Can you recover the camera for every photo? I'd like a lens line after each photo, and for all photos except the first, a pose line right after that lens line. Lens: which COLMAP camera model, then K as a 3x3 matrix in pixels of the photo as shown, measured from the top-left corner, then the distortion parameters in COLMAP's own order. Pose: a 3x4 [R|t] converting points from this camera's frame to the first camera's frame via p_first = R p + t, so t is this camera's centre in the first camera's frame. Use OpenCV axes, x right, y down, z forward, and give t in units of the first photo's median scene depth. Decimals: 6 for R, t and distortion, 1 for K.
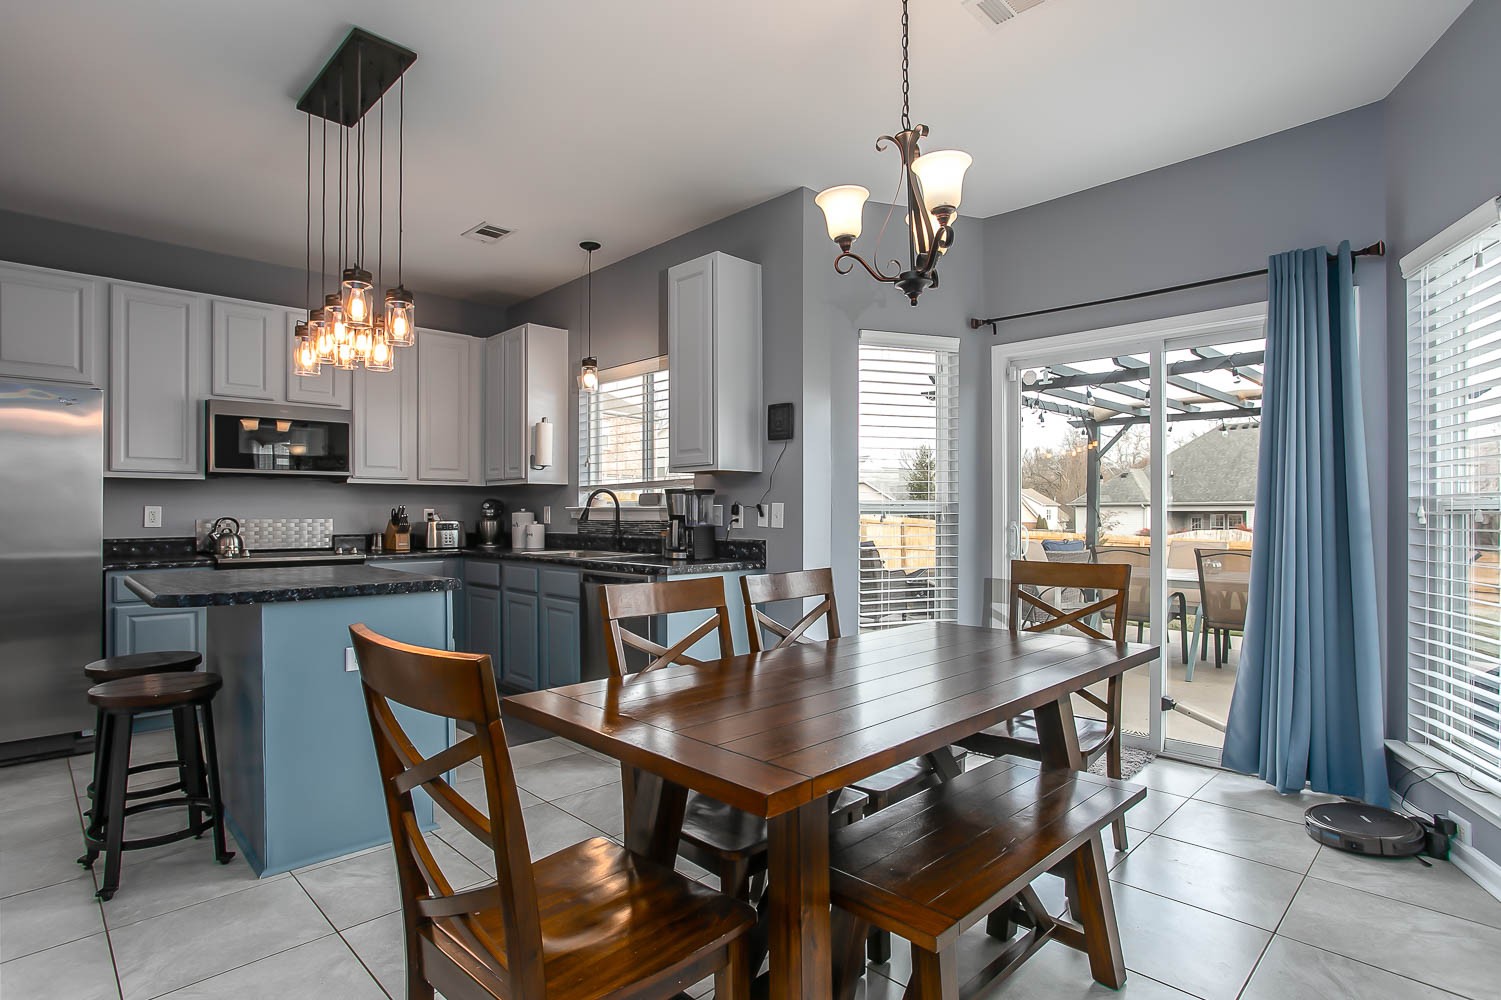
lens RADIAL K [[760.2, 0, 751.2], [0, 760.2, 513.0], [0, 0, 1]] dist [-0.003853, 0.001477]
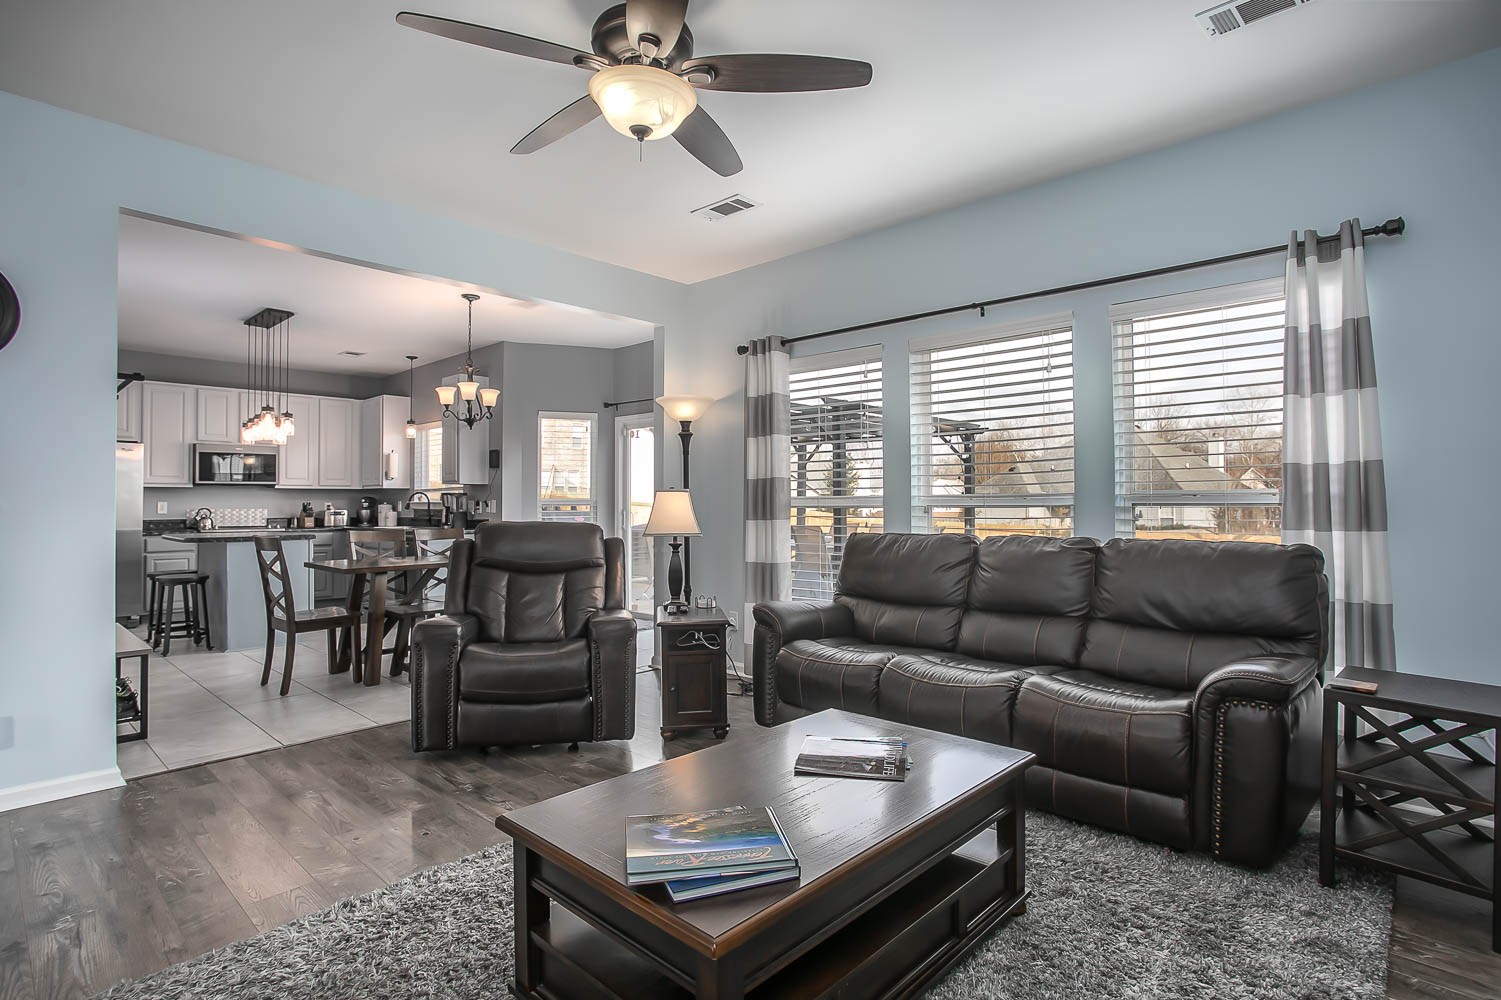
lens RADIAL K [[760.2, 0, 760.8], [0, 760.2, 495.5], [0, 0, 1]] dist [-0.003853, 0.001477]
pose [[0.998920, -0.002611, 0.046393, 0.479151], [0.003058, 0.999950, -0.009562, -0.002639], [-0.046365, 0.009693, 0.998878, -0.758655]]
